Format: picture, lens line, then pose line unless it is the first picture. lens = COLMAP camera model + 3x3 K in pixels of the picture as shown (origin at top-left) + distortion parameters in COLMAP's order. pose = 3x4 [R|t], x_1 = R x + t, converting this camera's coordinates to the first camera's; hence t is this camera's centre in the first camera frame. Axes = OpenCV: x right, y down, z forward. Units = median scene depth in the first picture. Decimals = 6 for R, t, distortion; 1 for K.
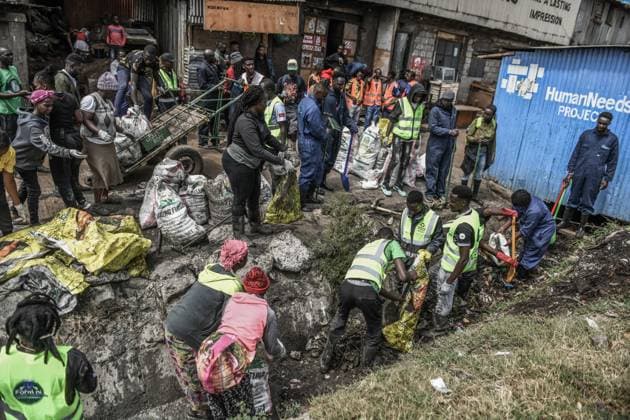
lens RADIAL K [[439.0, 0, 318.3], [0, 439.0, 205.6], [0, 0, 1]] dist [-0.047920, -0.005456]
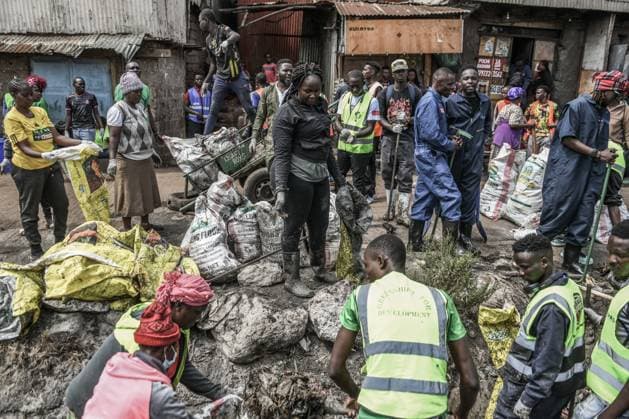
lens RADIAL K [[438.3, 0, 307.5], [0, 438.3, 213.5], [0, 0, 1]] dist [-0.047920, -0.005456]
pose [[0.877437, 0.045579, -0.477522, 0.120788], [-0.103155, 0.990114, -0.095039, 0.015568], [0.468470, 0.132650, 0.873464, 0.233751]]
